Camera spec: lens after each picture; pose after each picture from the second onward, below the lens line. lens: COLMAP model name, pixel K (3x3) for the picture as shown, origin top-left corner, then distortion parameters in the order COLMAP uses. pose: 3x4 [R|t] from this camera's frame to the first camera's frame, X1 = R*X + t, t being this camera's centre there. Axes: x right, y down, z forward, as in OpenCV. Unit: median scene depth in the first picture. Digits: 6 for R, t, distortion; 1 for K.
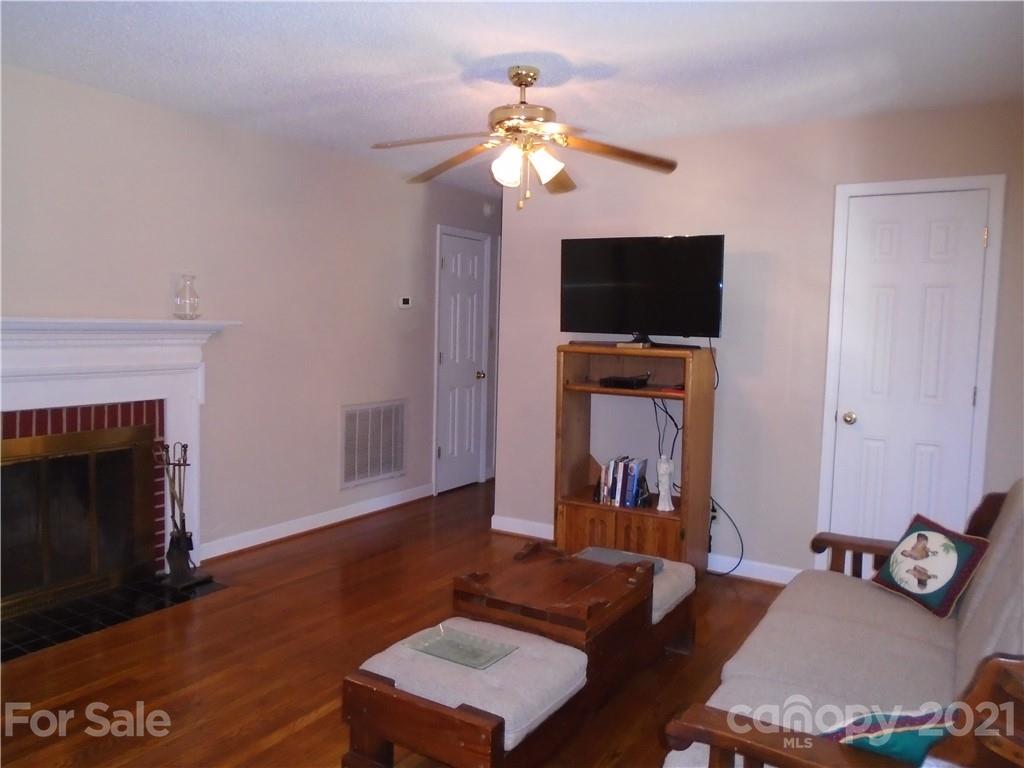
lens RADIAL K [[784.4, 0, 513.8], [0, 784.4, 380.8], [0, 0, 1]] dist [-0.022338, 0.004945]
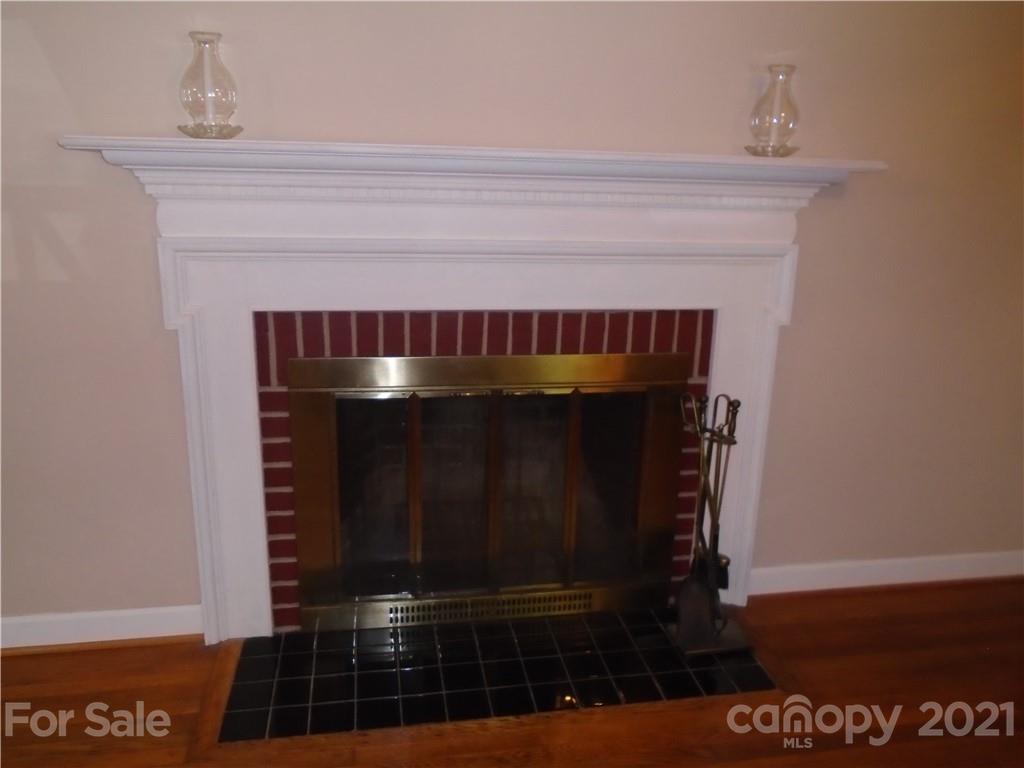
lens RADIAL K [[772.6, 0, 507.3], [0, 772.6, 375.2], [0, 0, 1]] dist [-0.013344, 0.001374]
pose [[0.663613, 0.182778, -0.725404, -0.130436], [-0.061485, 0.979738, 0.190614, -0.022757], [0.745545, -0.081892, 0.661404, 0.477553]]
